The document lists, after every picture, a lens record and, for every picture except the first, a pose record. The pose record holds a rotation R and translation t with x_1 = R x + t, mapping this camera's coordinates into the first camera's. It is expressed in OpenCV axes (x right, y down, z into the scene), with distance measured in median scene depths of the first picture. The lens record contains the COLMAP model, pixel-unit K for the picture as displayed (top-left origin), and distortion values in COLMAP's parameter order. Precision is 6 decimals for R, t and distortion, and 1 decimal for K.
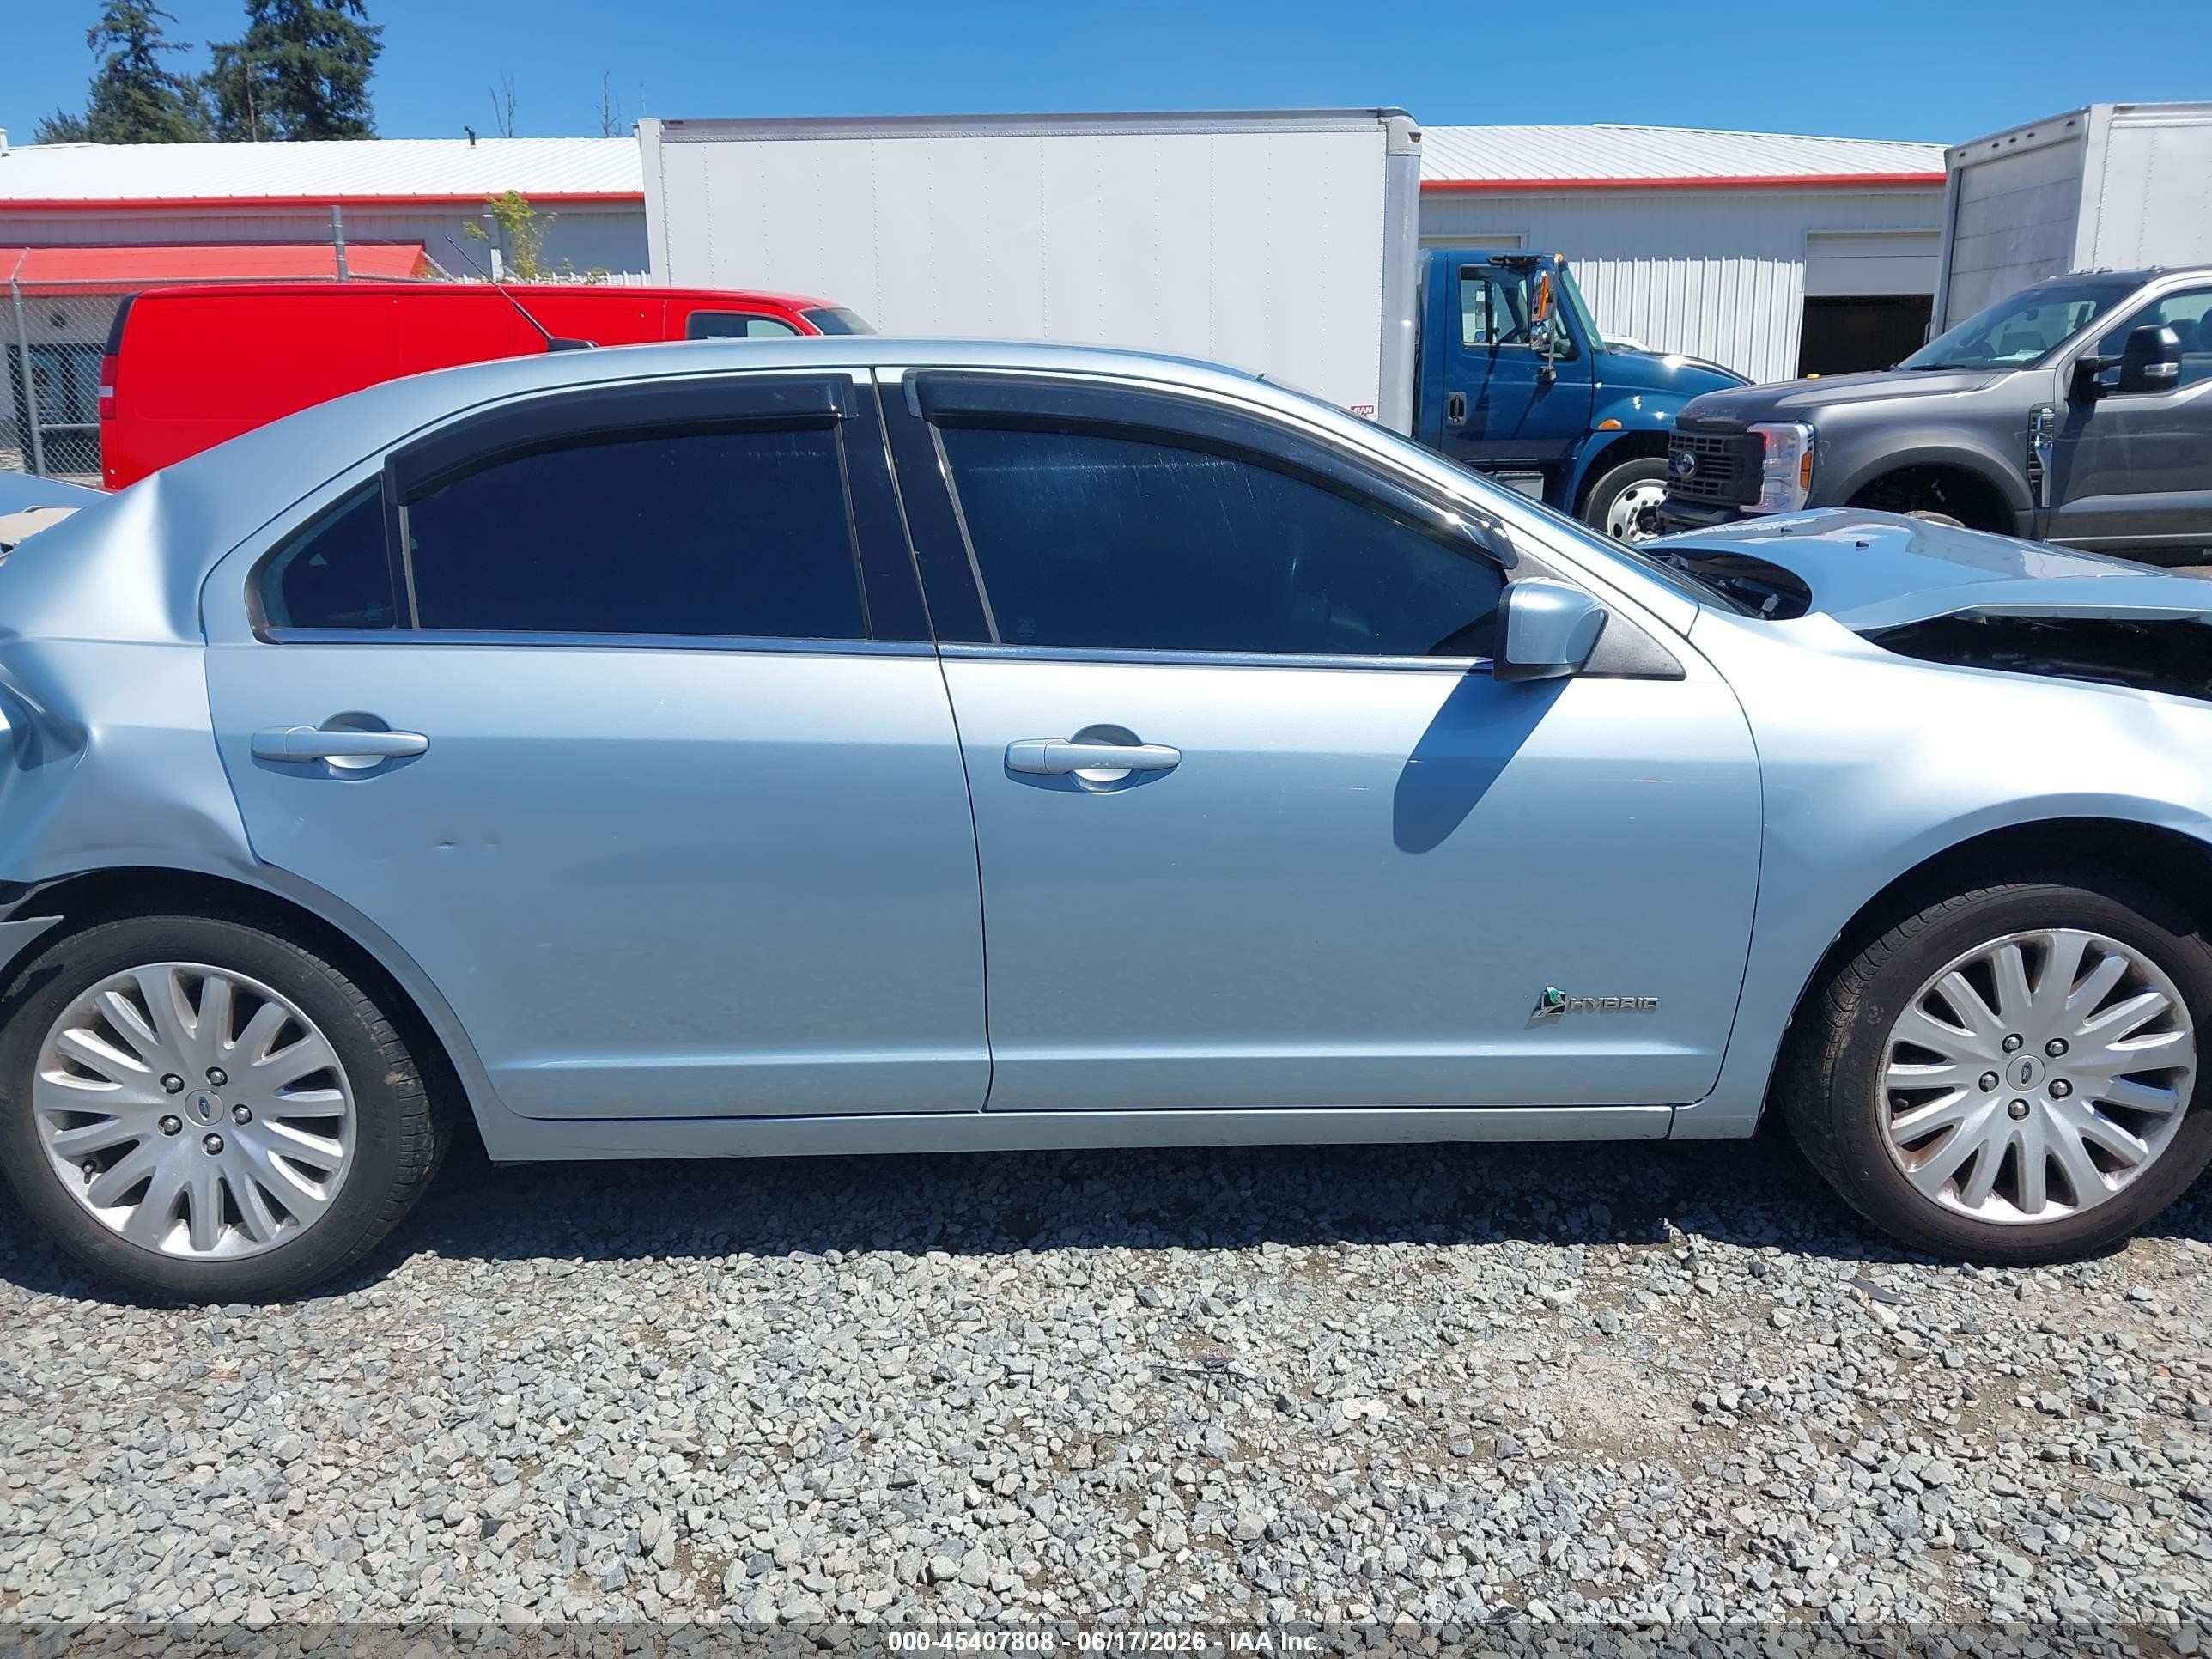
lens RADIAL K [[1755.6, 0, 1104.6], [0, 1755.6, 835.7], [0, 0, 1]] dist [0.008291, -0.006817]
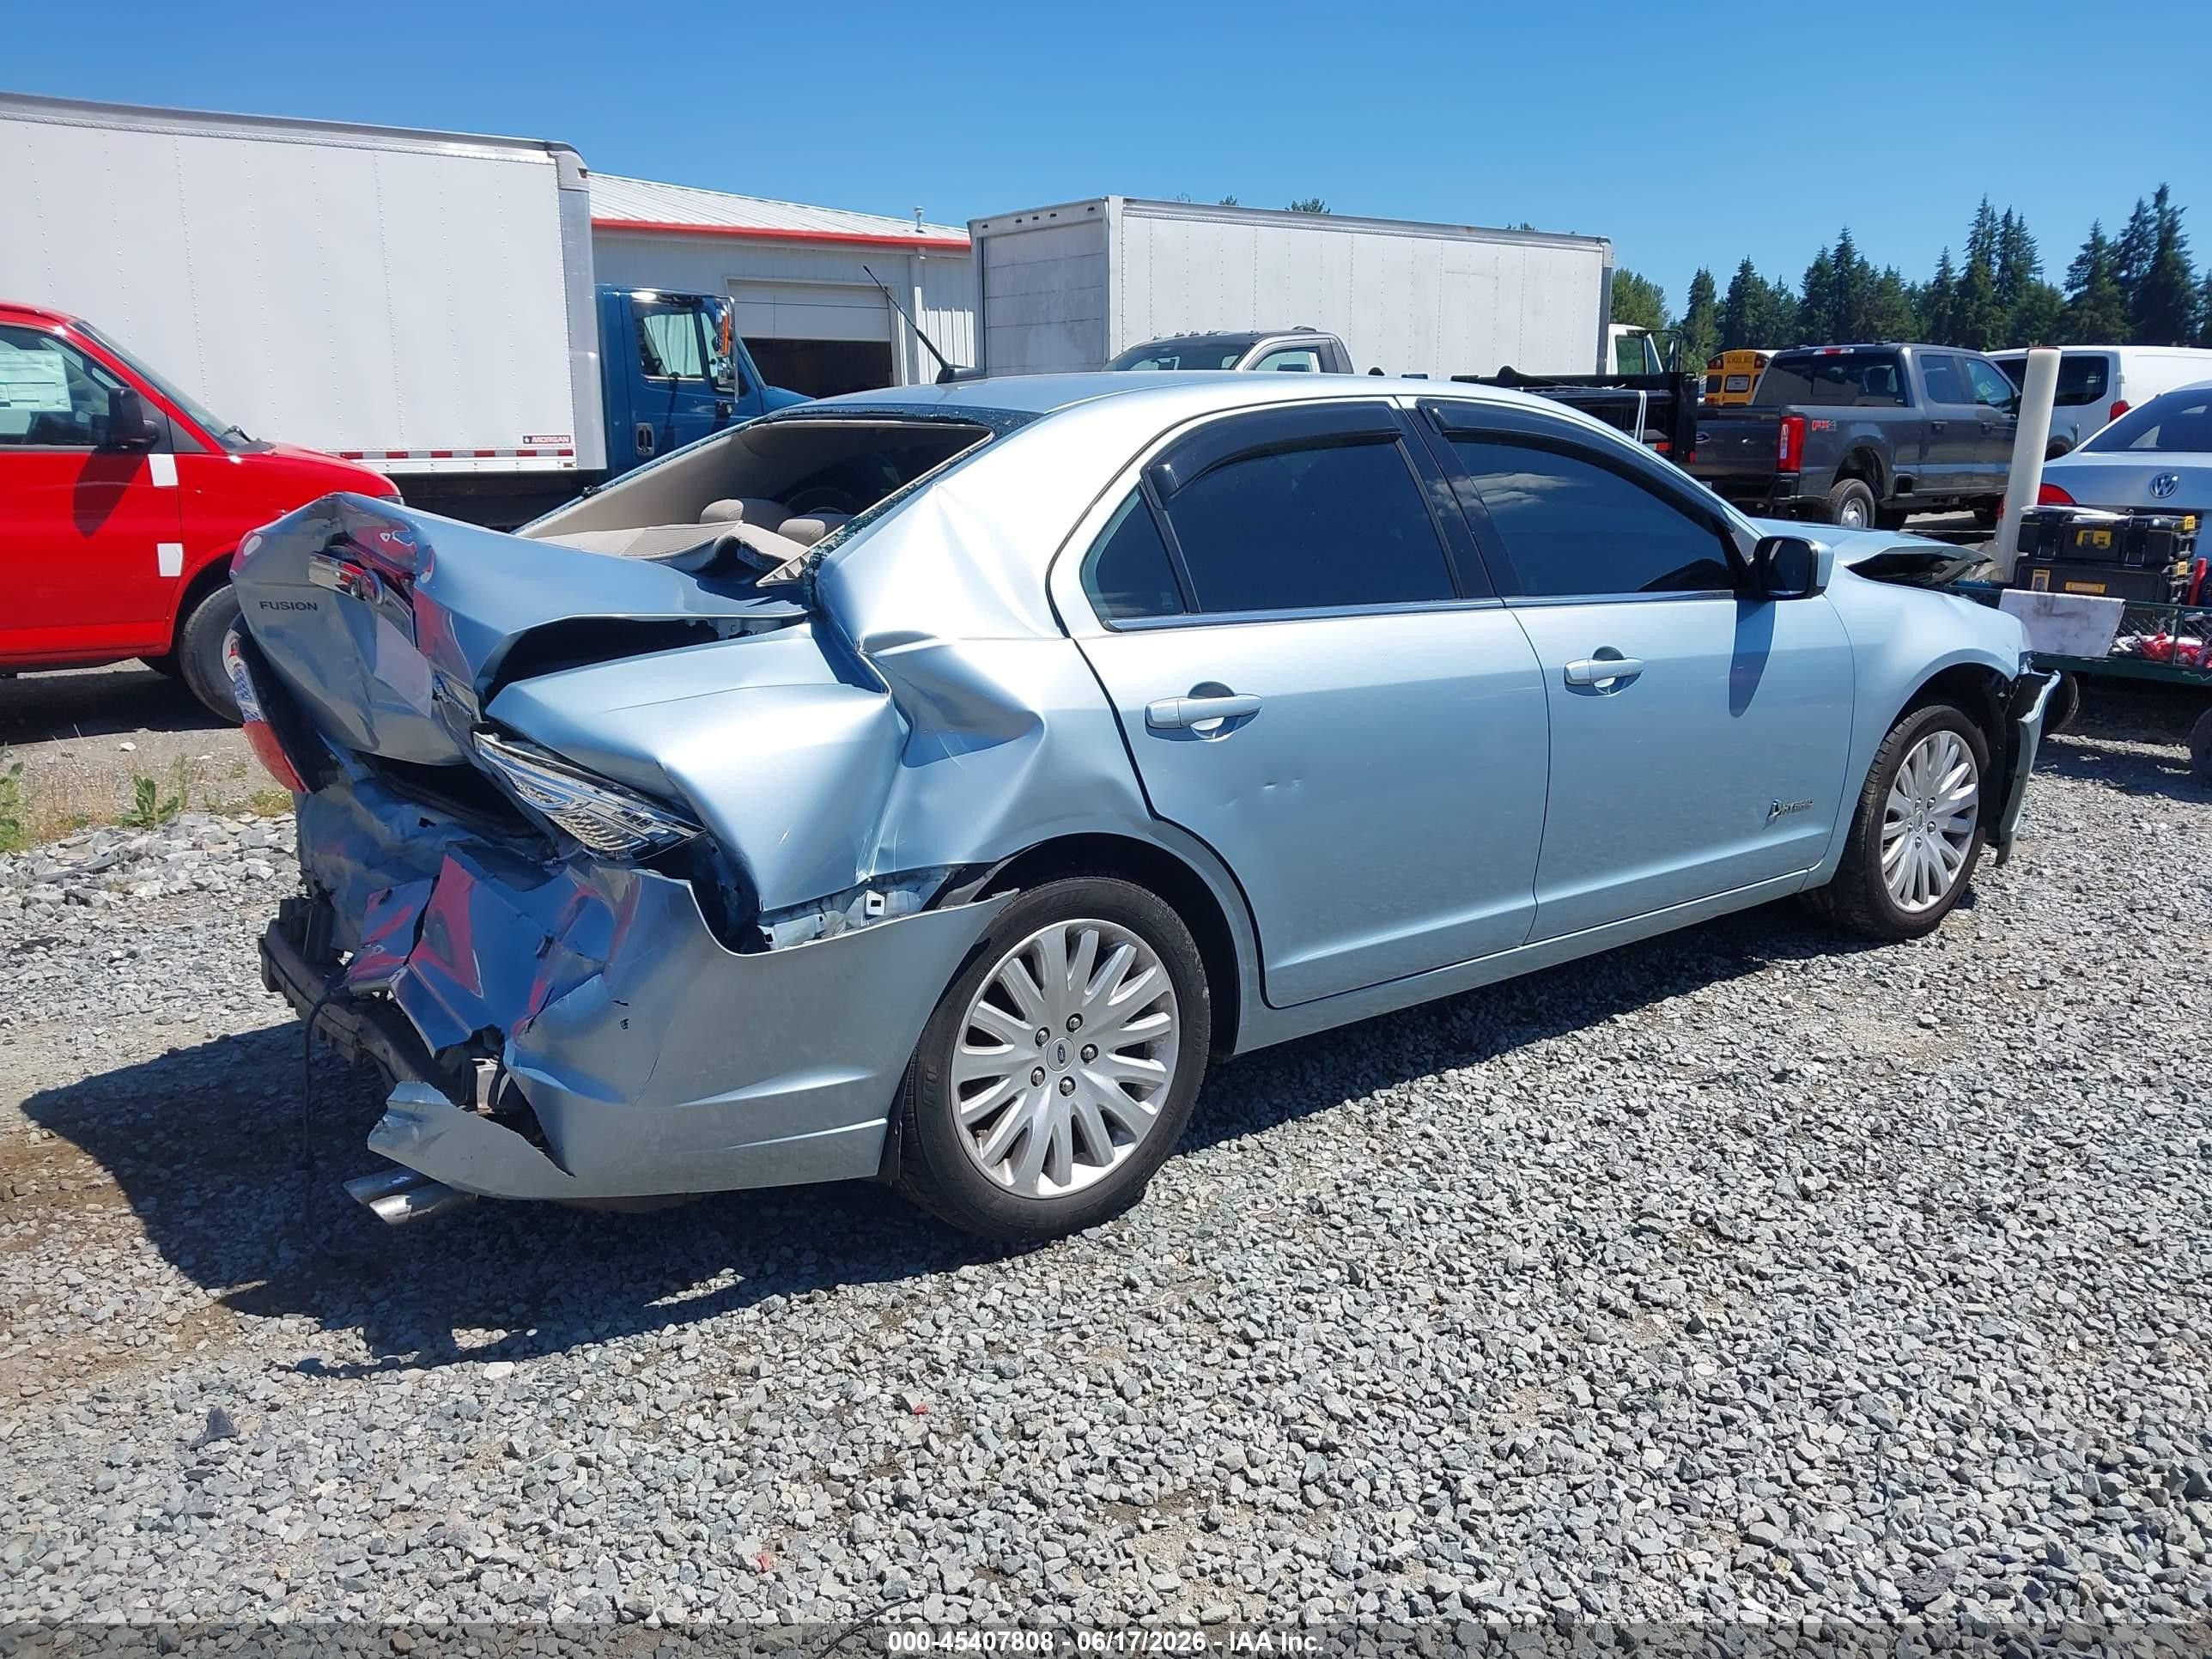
lens RADIAL K [[1755.6, 0, 1100.1], [0, 1755.6, 815.1], [0, 0, 1]] dist [0.008291, -0.006817]
pose [[0.809203, -0.125144, 0.574046, -1.100035], [0.141760, 0.989773, 0.015942, -0.008661], [-0.570170, 0.068476, 0.818668, 0.070910]]
